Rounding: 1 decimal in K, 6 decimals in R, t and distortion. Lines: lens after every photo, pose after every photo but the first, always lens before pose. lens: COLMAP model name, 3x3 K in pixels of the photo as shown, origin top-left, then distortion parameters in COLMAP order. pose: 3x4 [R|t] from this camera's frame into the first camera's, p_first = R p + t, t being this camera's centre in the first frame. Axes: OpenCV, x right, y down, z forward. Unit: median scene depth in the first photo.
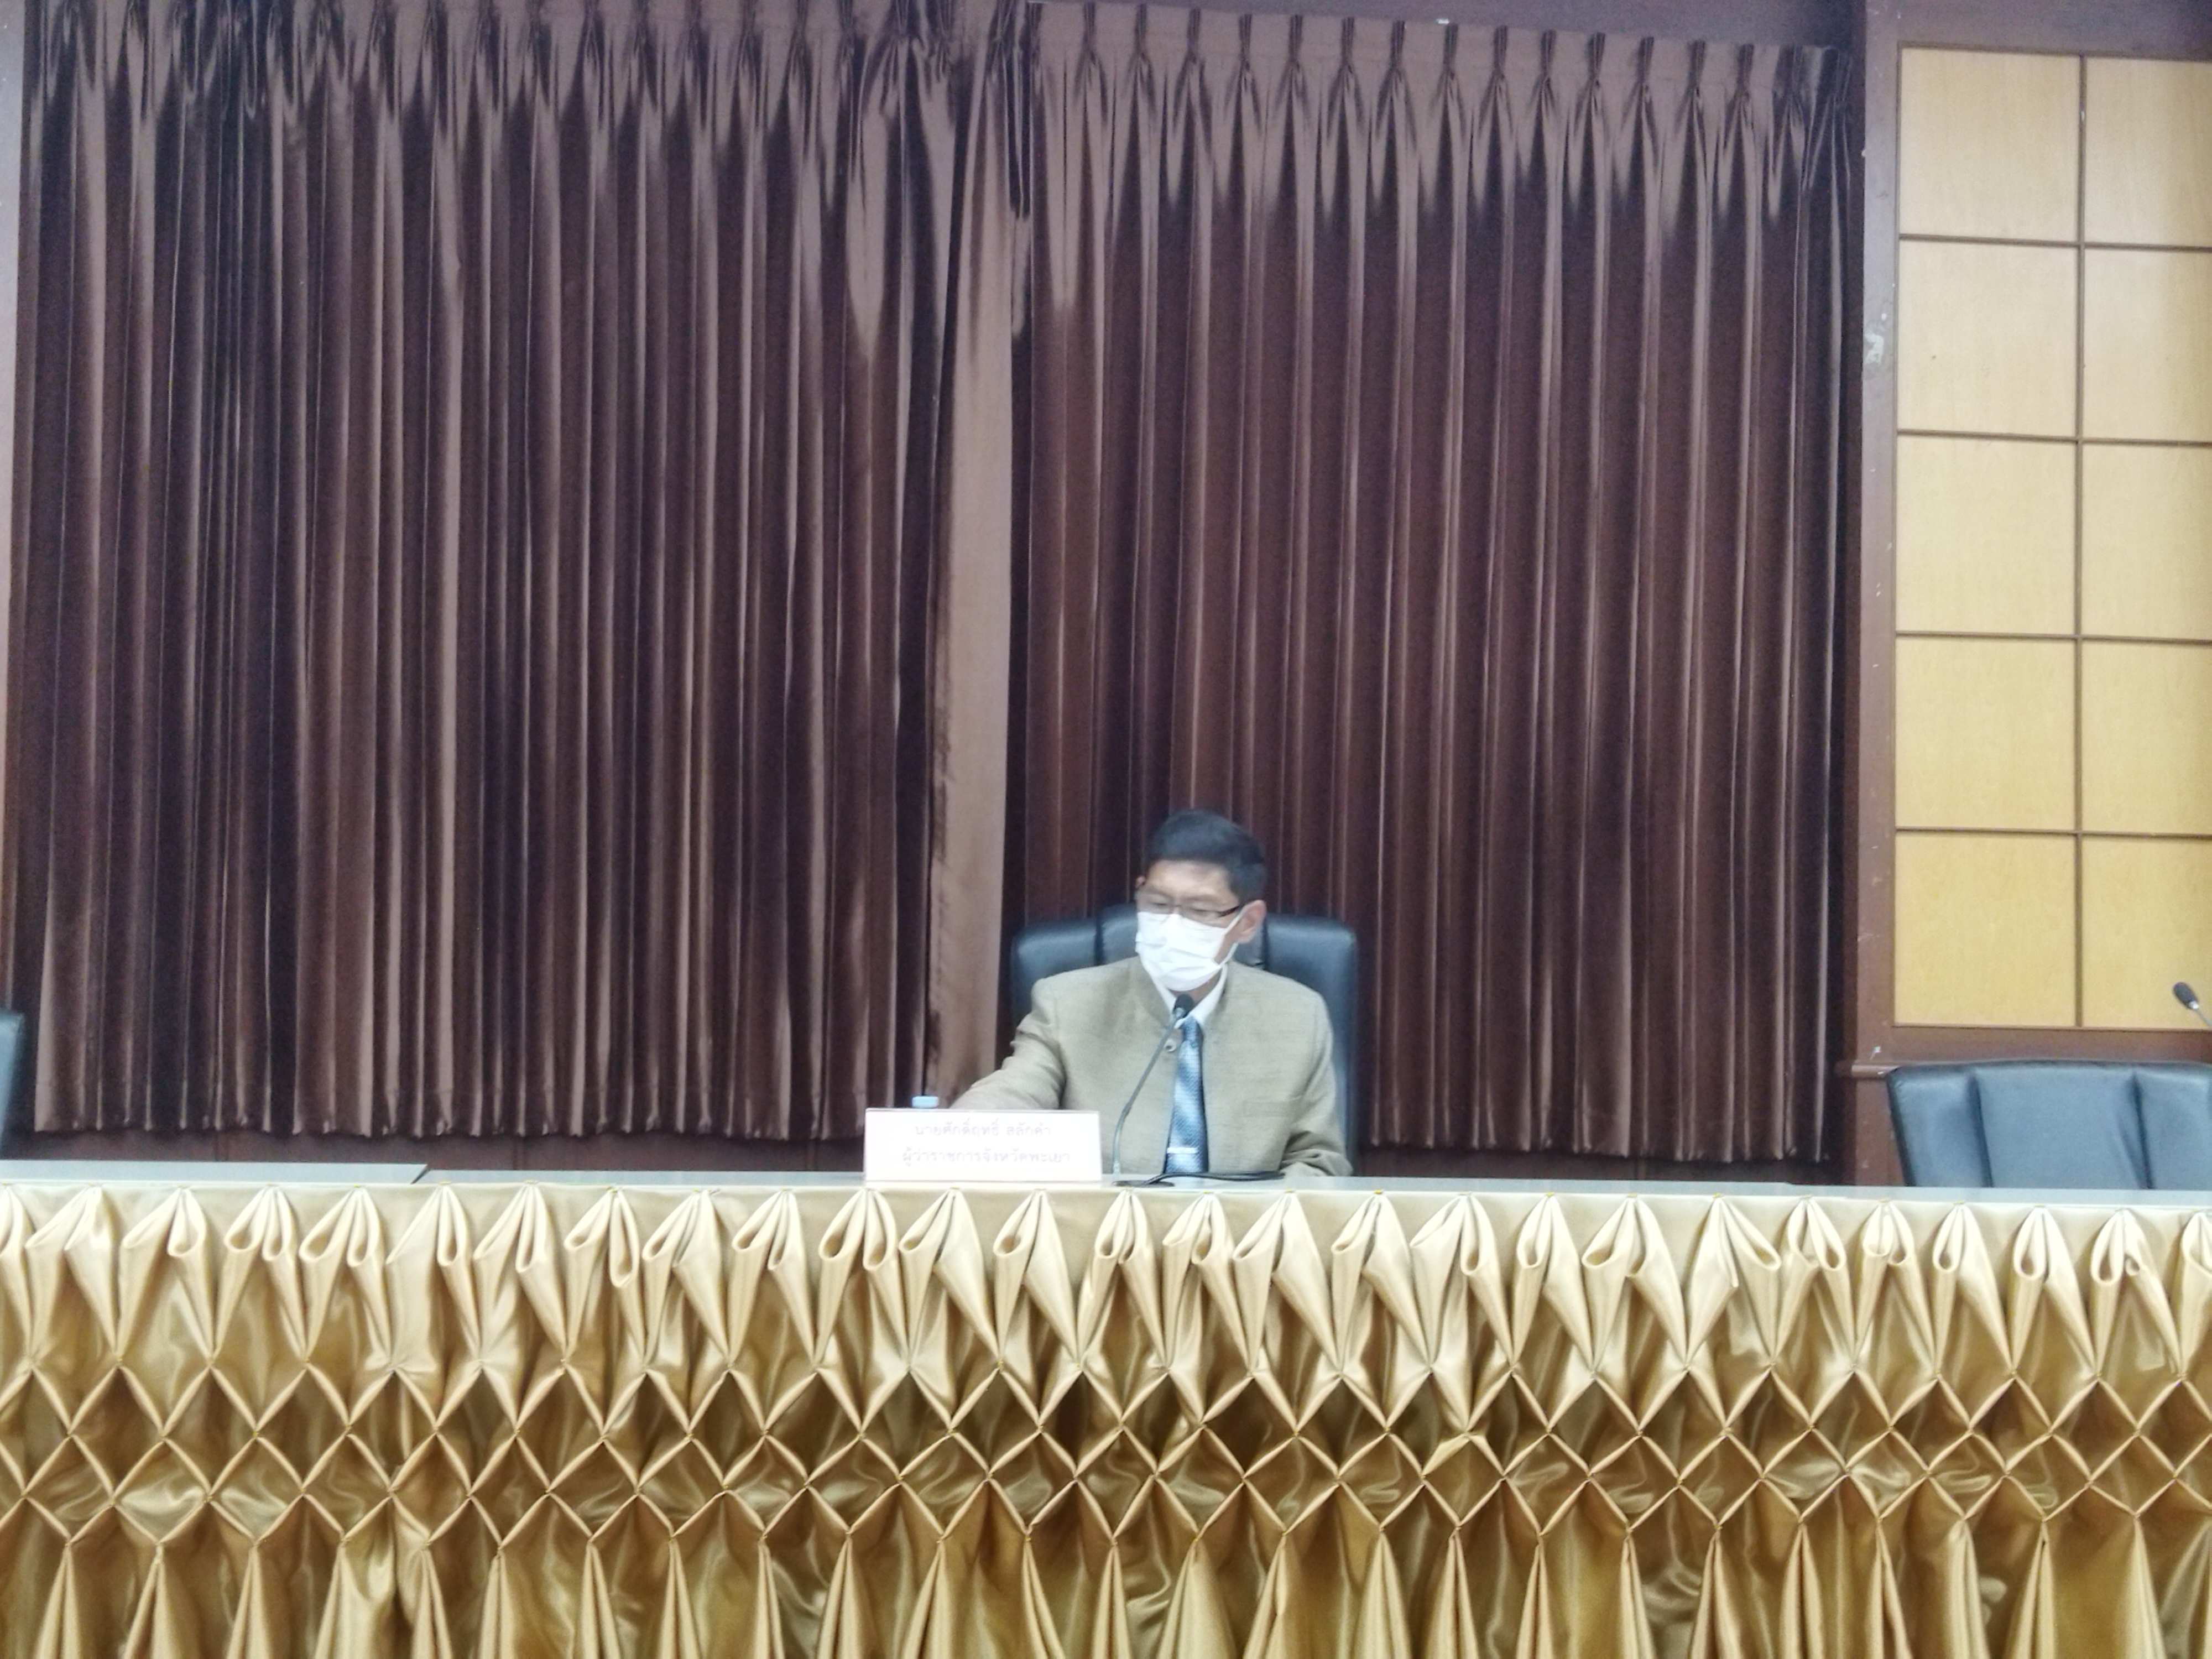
lens RADIAL K [[3260.8, 0, 1106.0], [0, 3260.8, 829.5], [0, 0, 1]] dist [0.103035, 0.002337]
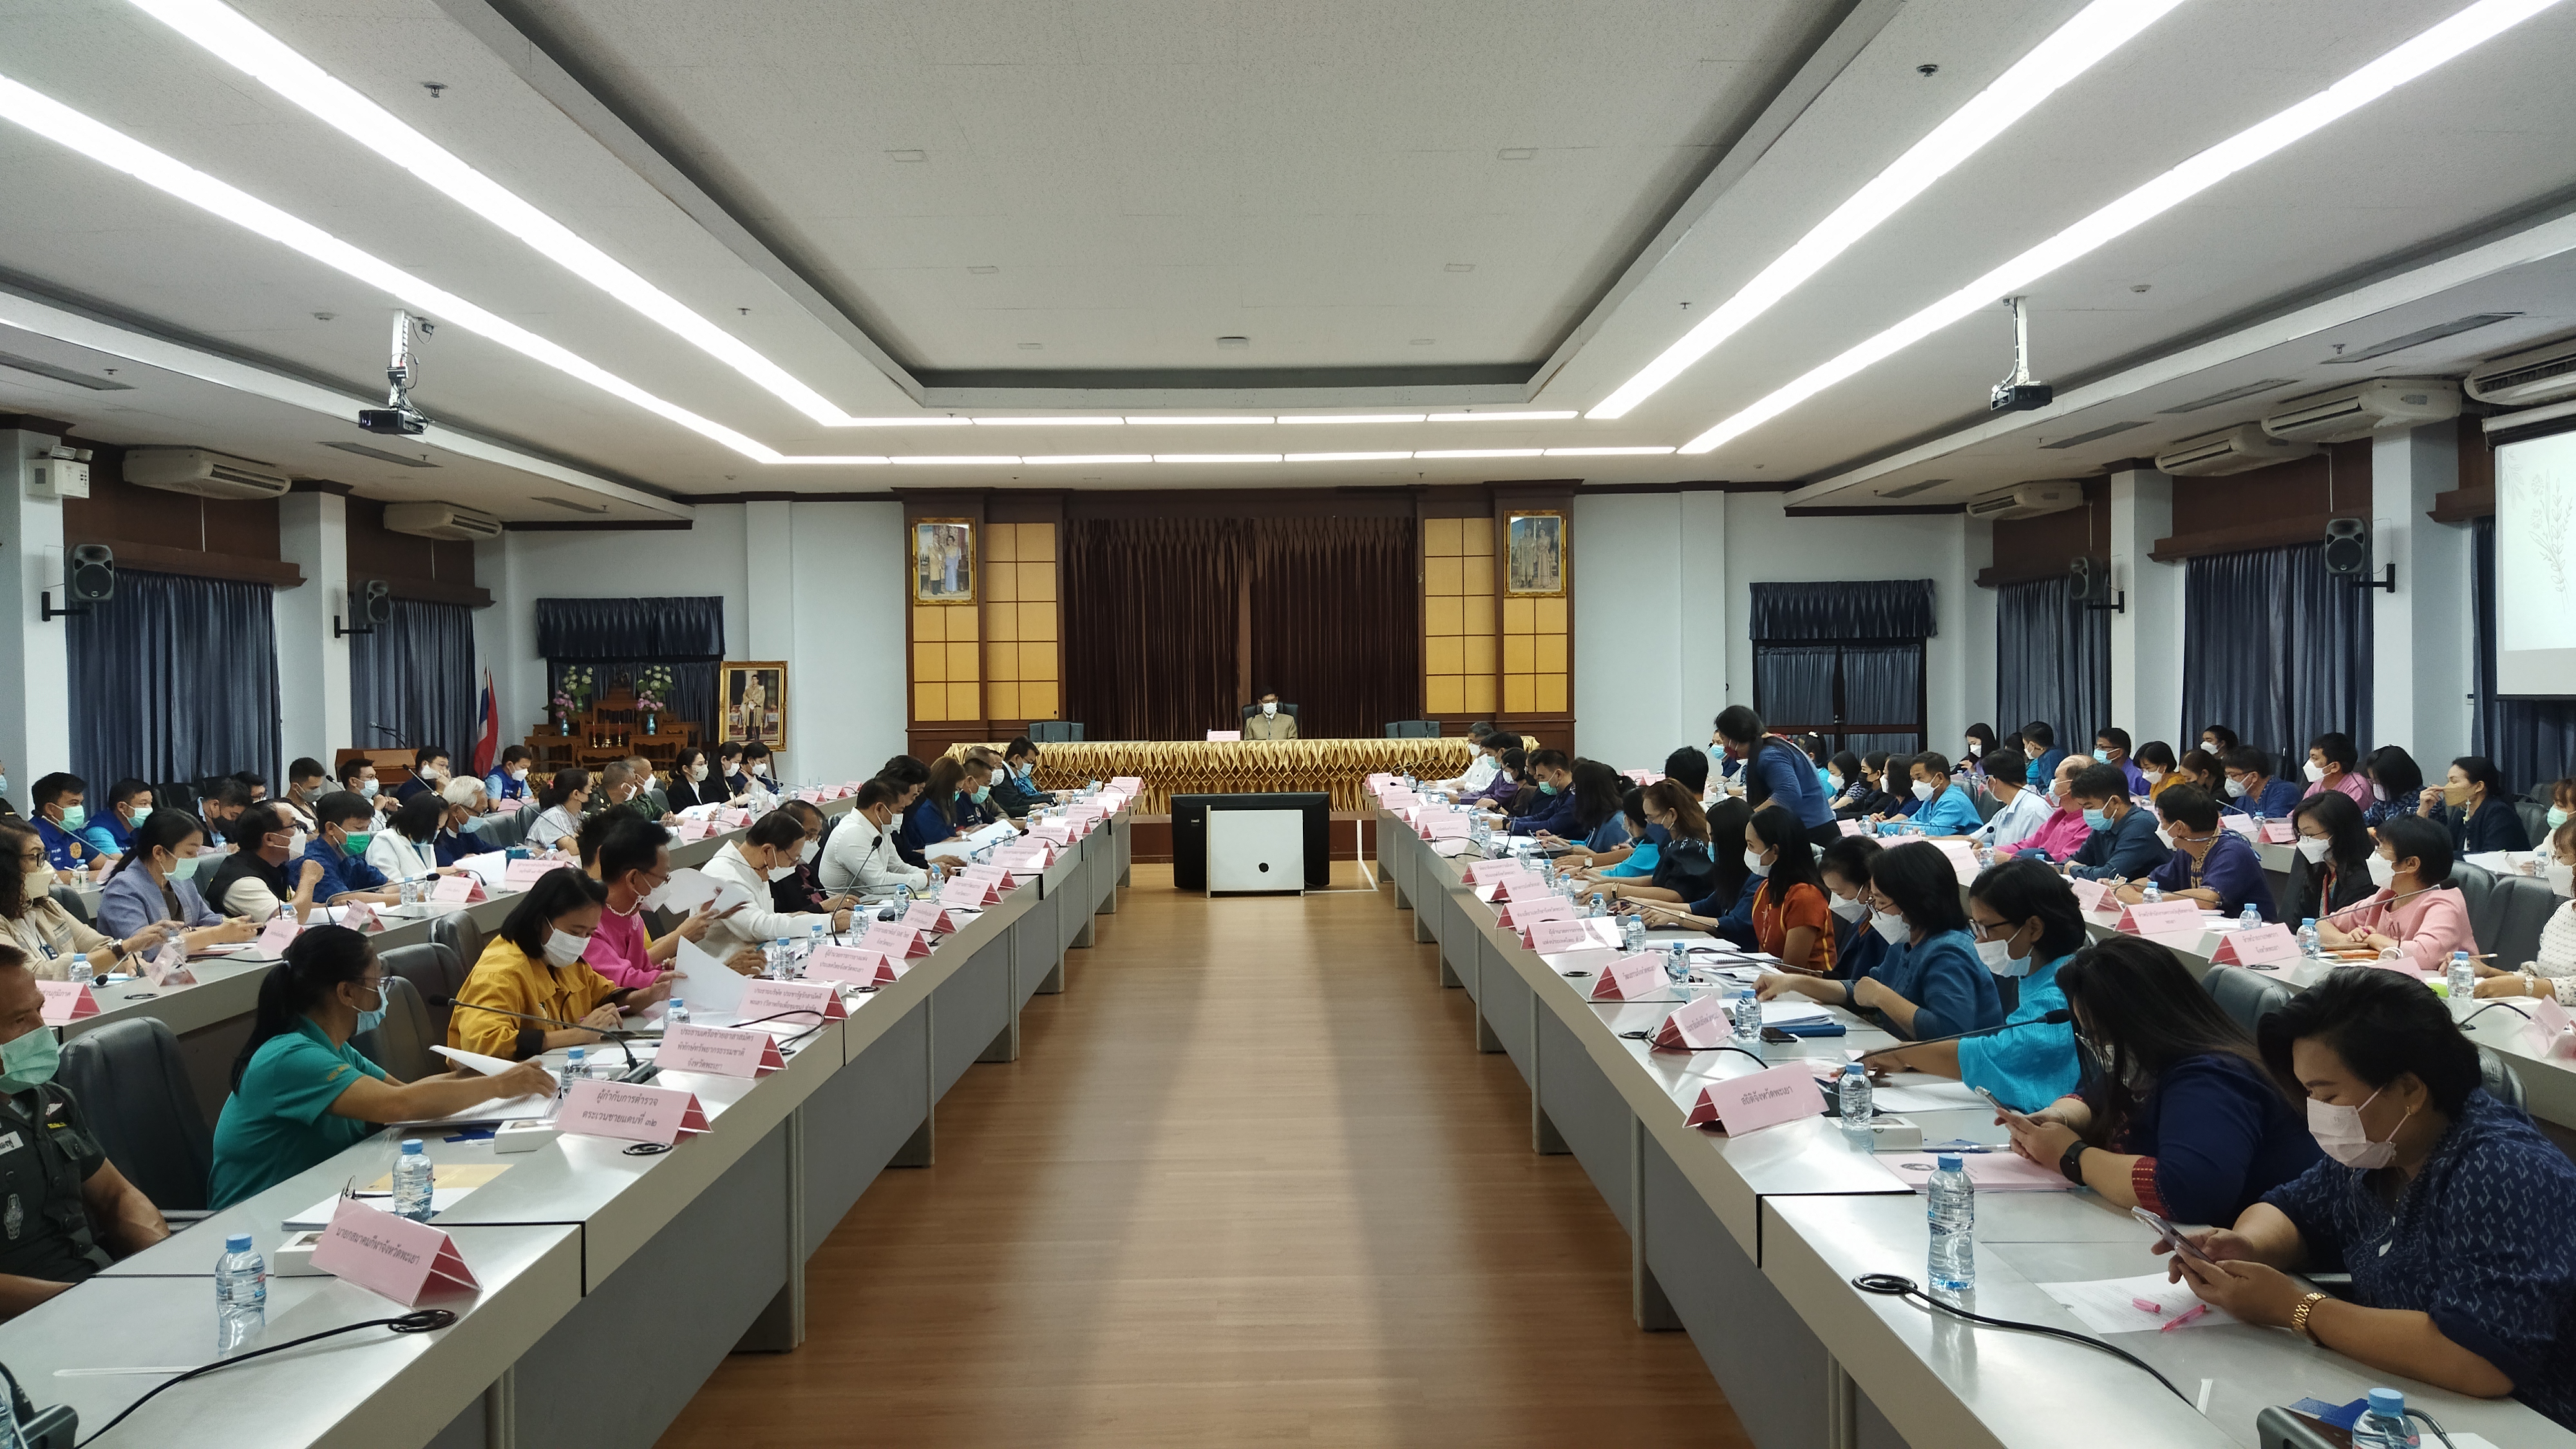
lens RADIAL K [[1949.6, 0, 1288.0], [0, 1949.6, 724.5], [0, 0, 1]] dist [0.114971, -0.002540]
pose [[0.993510, -0.030304, -0.109636, 0.447219], [0.037107, 0.997475, 0.060552, -0.144231], [0.107524, -0.064227, 0.992126, -2.537796]]
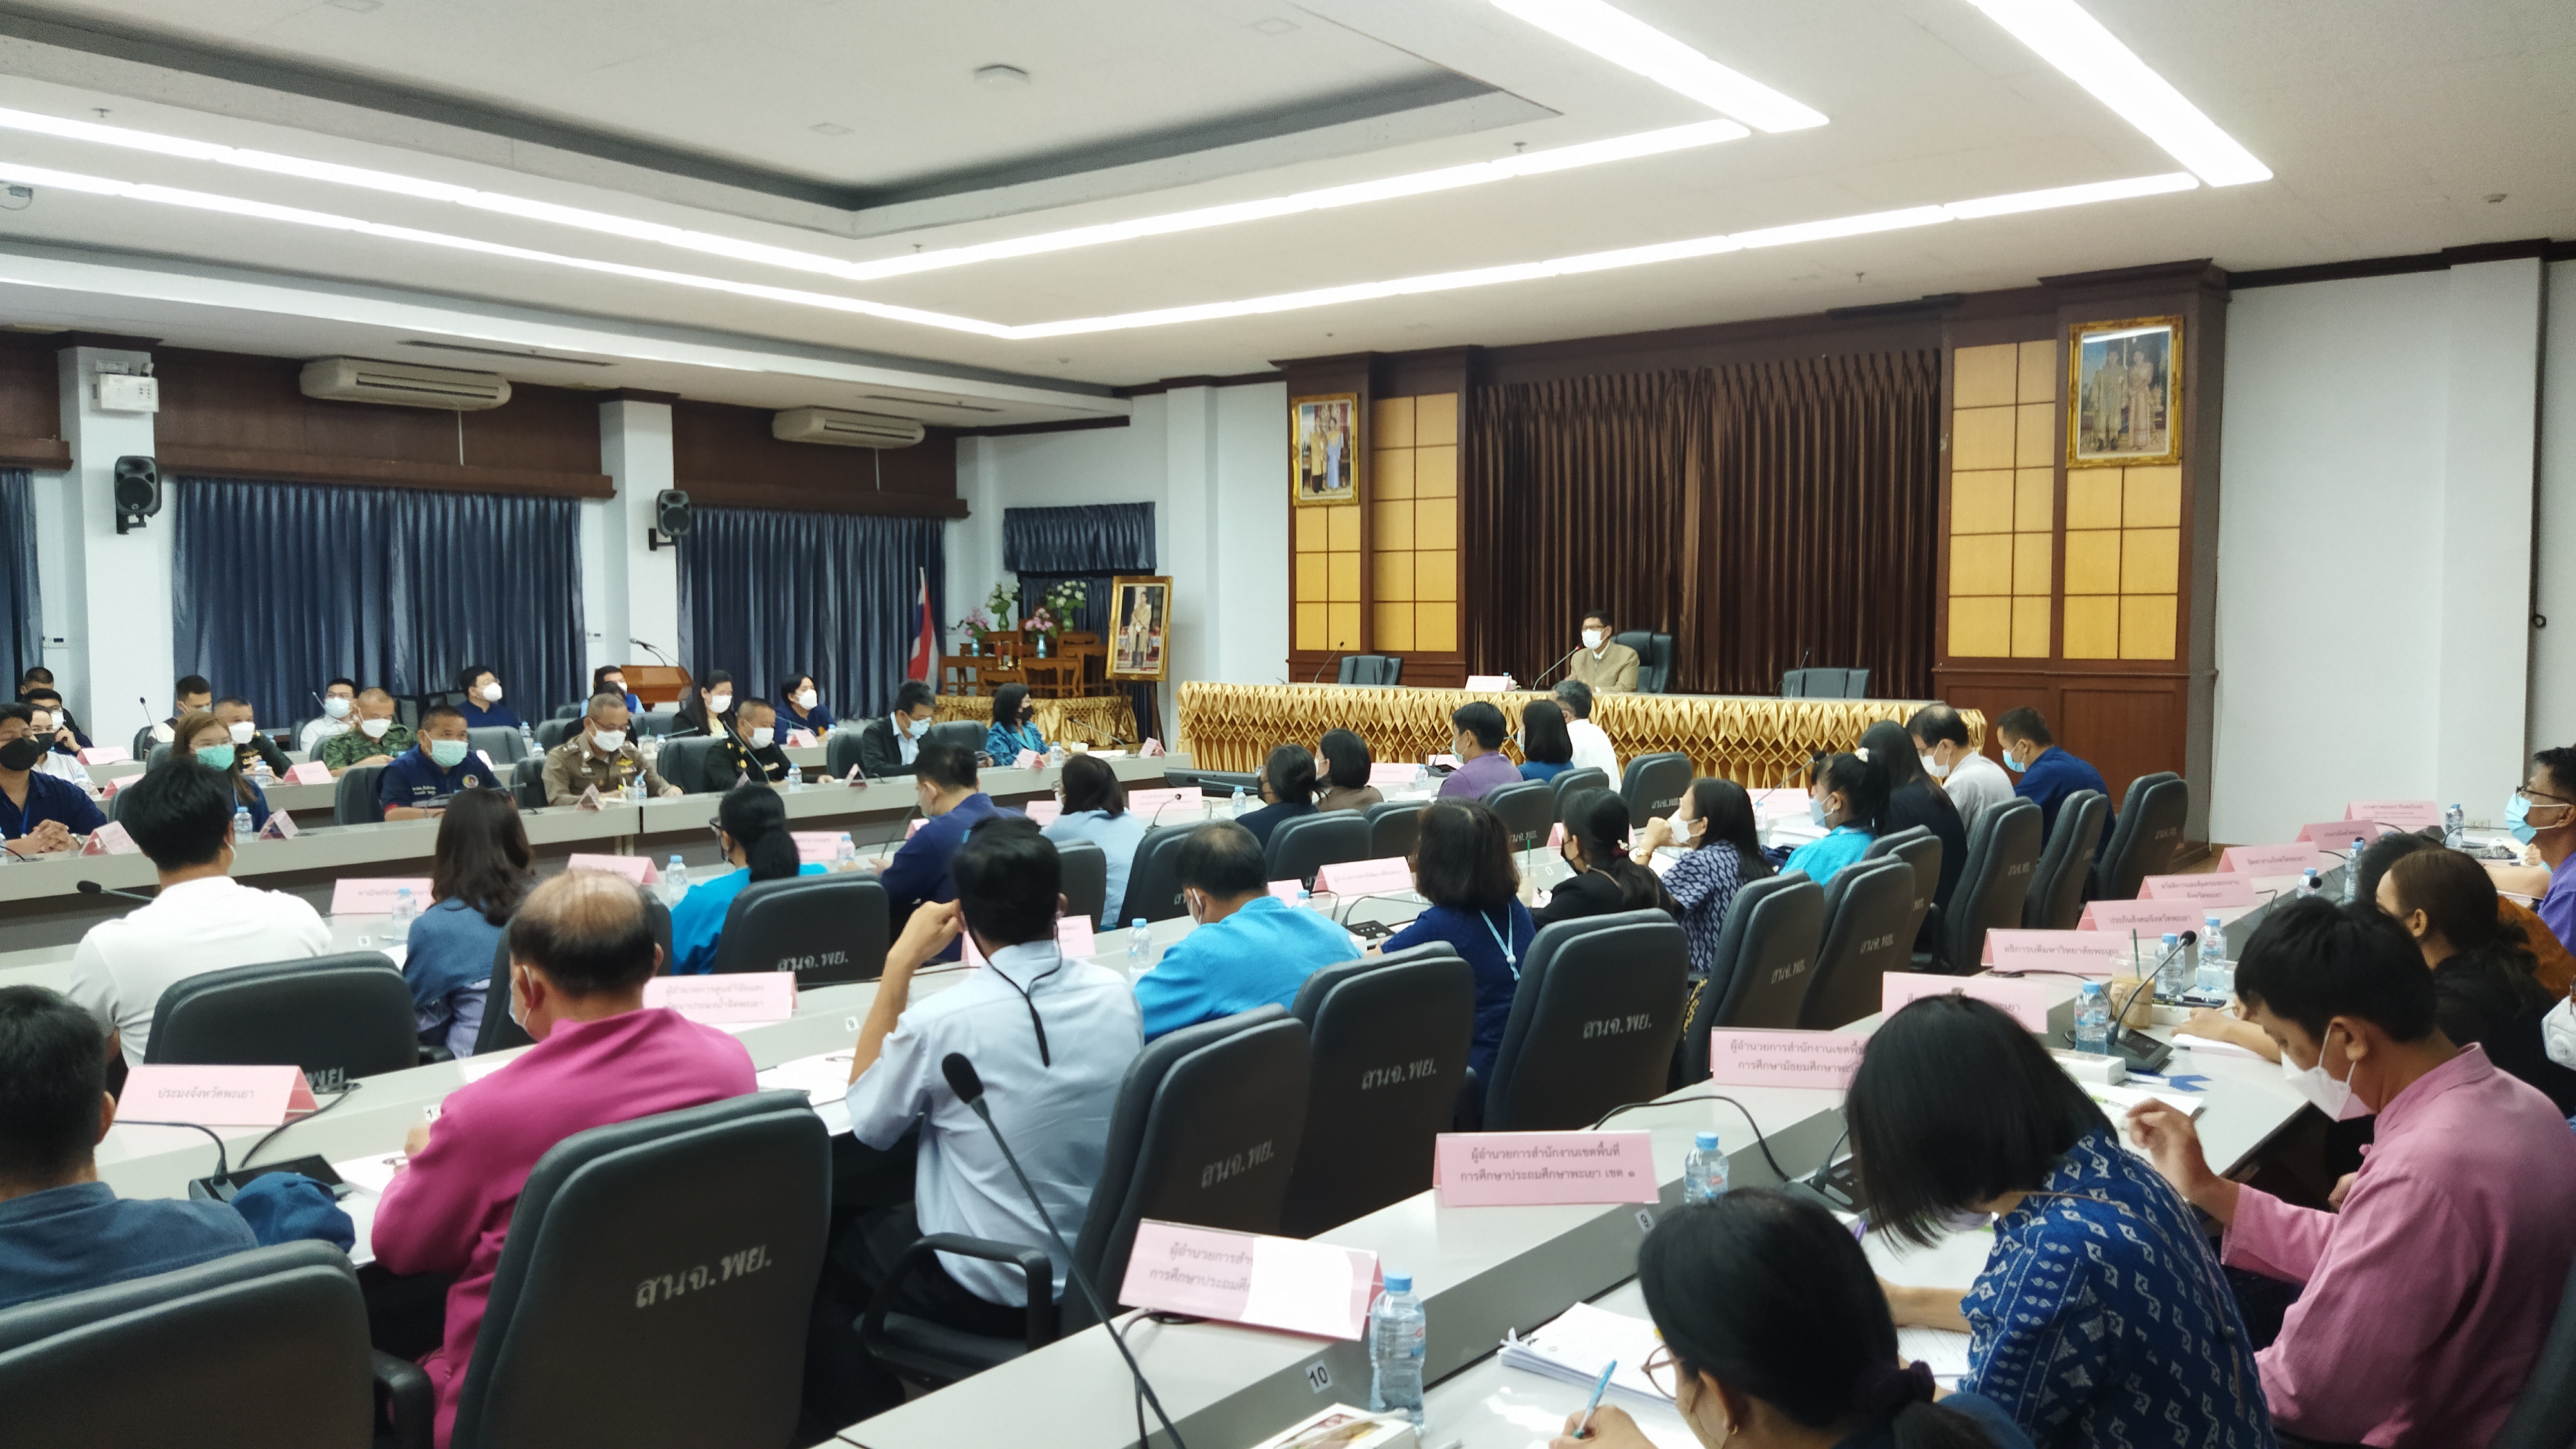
lens RADIAL K [[1949.6, 0, 1288.0], [0, 1949.6, 724.5], [0, 0, 1]] dist [0.114971, -0.002540]
pose [[0.710596, 0.020663, -0.703297, 1.447896], [0.046441, 0.996012, 0.076186, -0.066844], [0.702066, -0.086799, 0.706802, -1.065974]]
